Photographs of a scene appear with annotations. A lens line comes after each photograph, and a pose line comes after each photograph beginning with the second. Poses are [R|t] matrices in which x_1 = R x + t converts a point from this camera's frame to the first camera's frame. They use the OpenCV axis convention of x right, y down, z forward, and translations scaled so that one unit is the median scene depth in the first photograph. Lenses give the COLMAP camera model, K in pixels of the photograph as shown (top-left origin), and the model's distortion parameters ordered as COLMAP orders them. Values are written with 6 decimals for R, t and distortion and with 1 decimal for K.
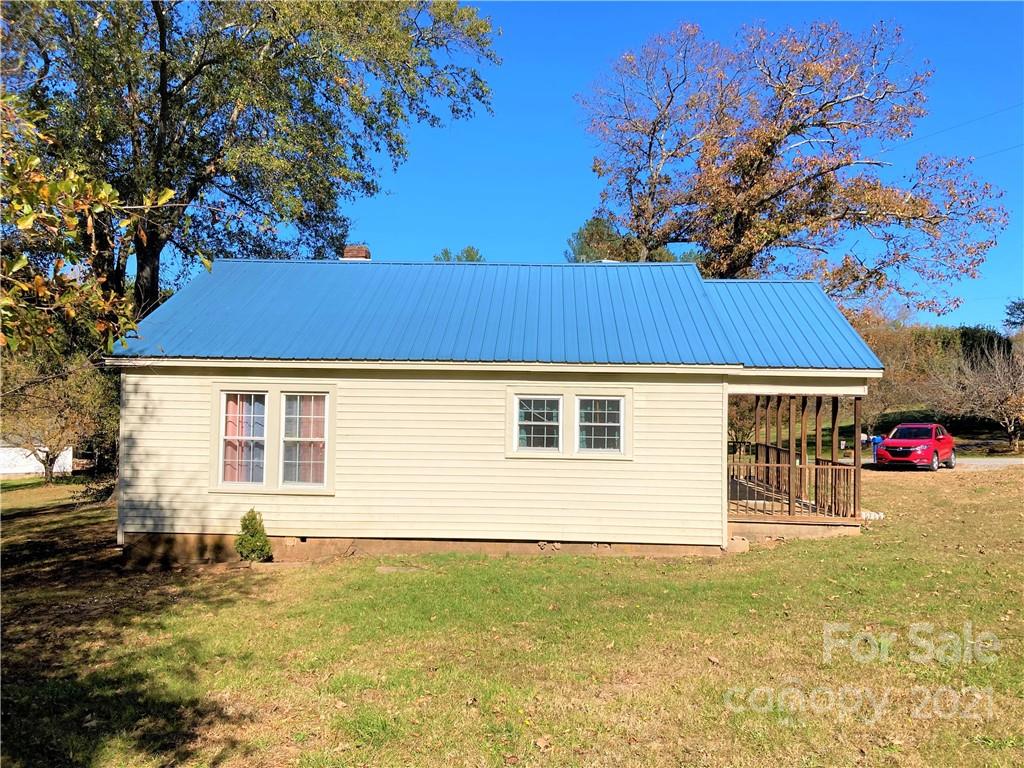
lens RADIAL K [[837.0, 0, 545.8], [0, 837.0, 383.3], [0, 0, 1]] dist [0.083916, -0.188607]
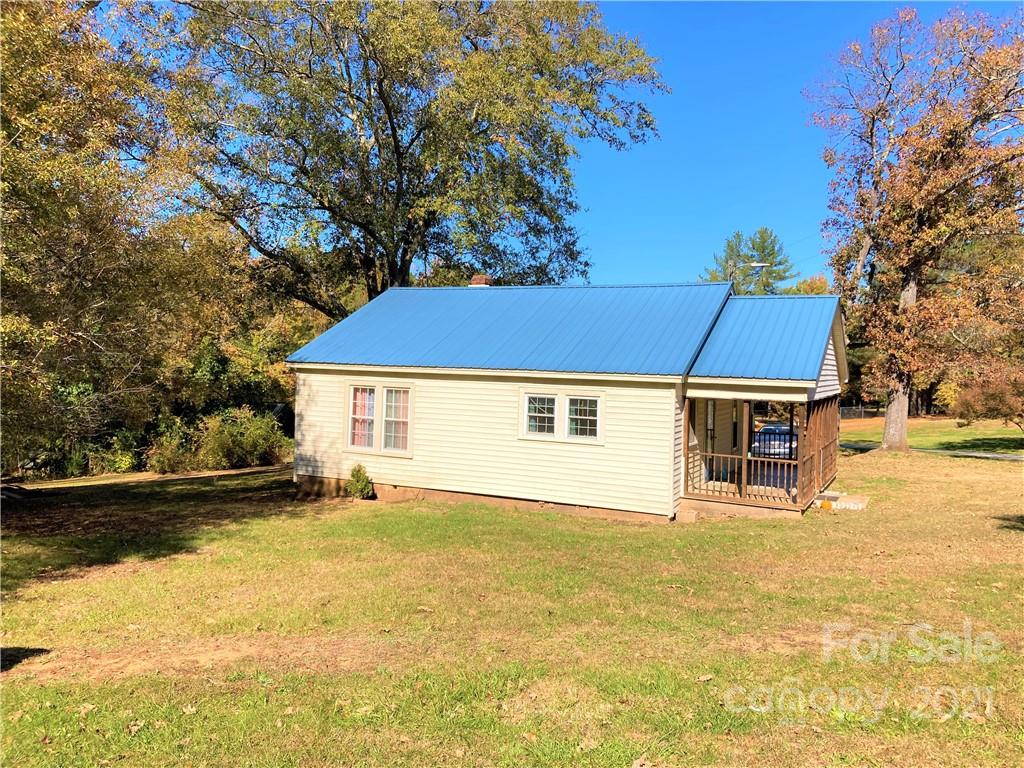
lens RADIAL K [[837.0, 0, 545.8], [0, 837.0, 383.3], [0, 0, 1]] dist [0.083916, -0.188607]
pose [[0.918736, 0.023085, -0.394198, 0.531676], [-0.011936, 0.999457, 0.030711, -0.045250], [0.394693, -0.023510, 0.918512, -0.242957]]
